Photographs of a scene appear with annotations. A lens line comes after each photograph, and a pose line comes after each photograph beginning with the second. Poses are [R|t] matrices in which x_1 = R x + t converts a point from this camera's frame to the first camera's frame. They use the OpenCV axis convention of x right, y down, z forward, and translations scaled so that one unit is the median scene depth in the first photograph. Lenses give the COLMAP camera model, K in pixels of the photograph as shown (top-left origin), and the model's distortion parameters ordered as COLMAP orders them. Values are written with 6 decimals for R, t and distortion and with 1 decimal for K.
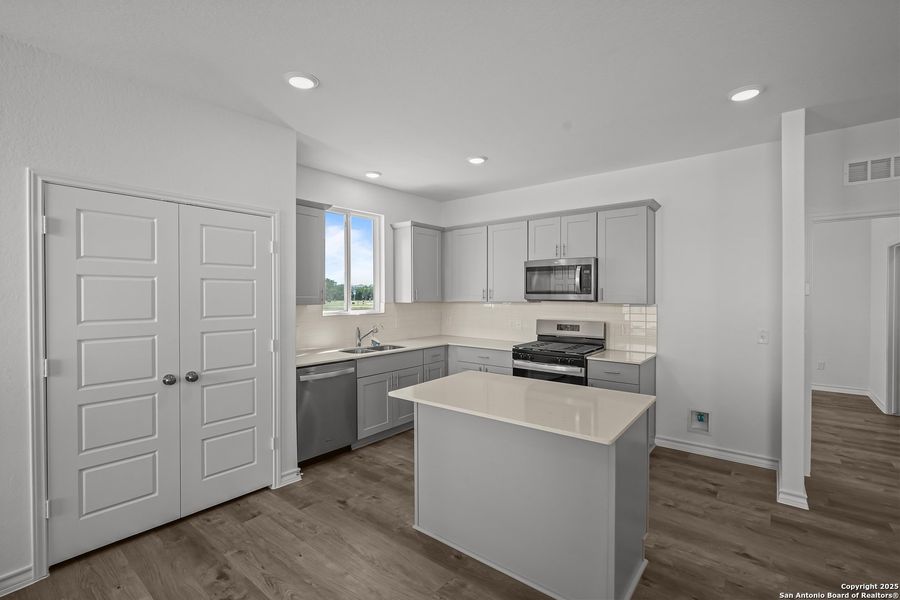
lens RADIAL K [[402.6, 0, 447.1], [0, 402.6, 300.9], [0, 0, 1]] dist [-0.009089, 0.002227]
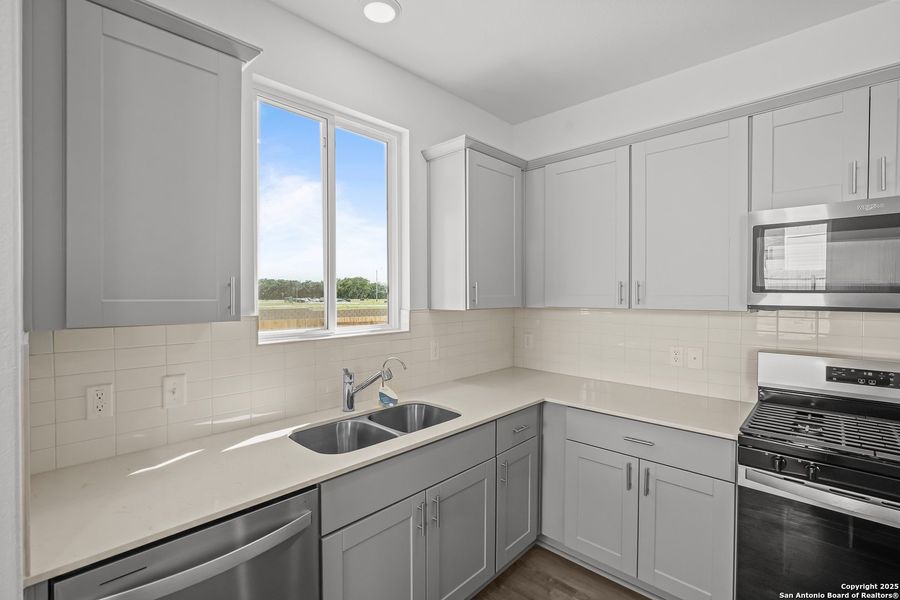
lens RADIAL K [[402.6, 0, 451.9], [0, 402.6, 295.2], [0, 0, 1]] dist [-0.009089, 0.002227]
pose [[0.997726, 0.001364, -0.067383, -0.083741], [-0.002078, 0.999943, -0.010520, -0.010051], [0.067365, 0.010636, 0.997672, 0.609475]]
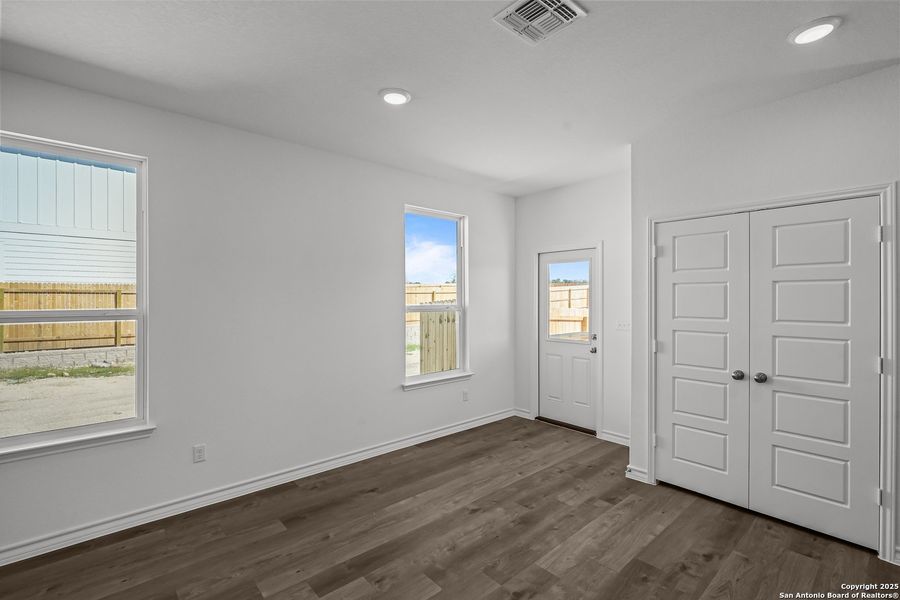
lens RADIAL K [[402.6, 0, 456.1], [0, 402.6, 299.9], [0, 0, 1]] dist [-0.009089, 0.002227]
pose [[-0.144322, 0.004245, -0.989522, 0.306085], [-0.015657, 0.999856, 0.006573, -0.002620], [0.989407, 0.016442, -0.144235, 0.236968]]
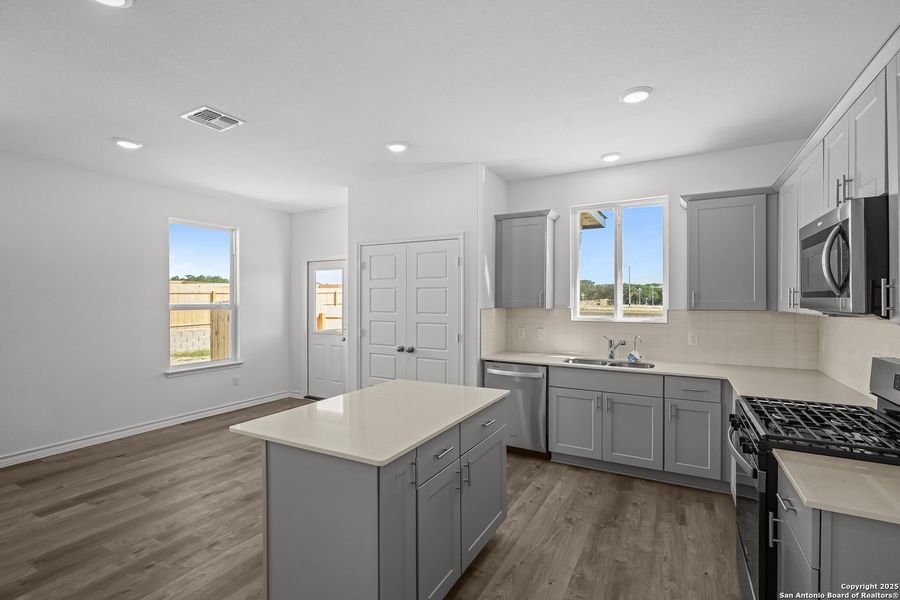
lens RADIAL K [[402.6, 0, 446.9], [0, 402.6, 300.3], [0, 0, 1]] dist [-0.009089, 0.002227]
pose [[0.185688, 0.002120, -0.982606, 0.611247], [-0.019200, 0.999815, -0.001471, -0.005041], [0.982421, 0.019140, 0.185695, 0.529635]]
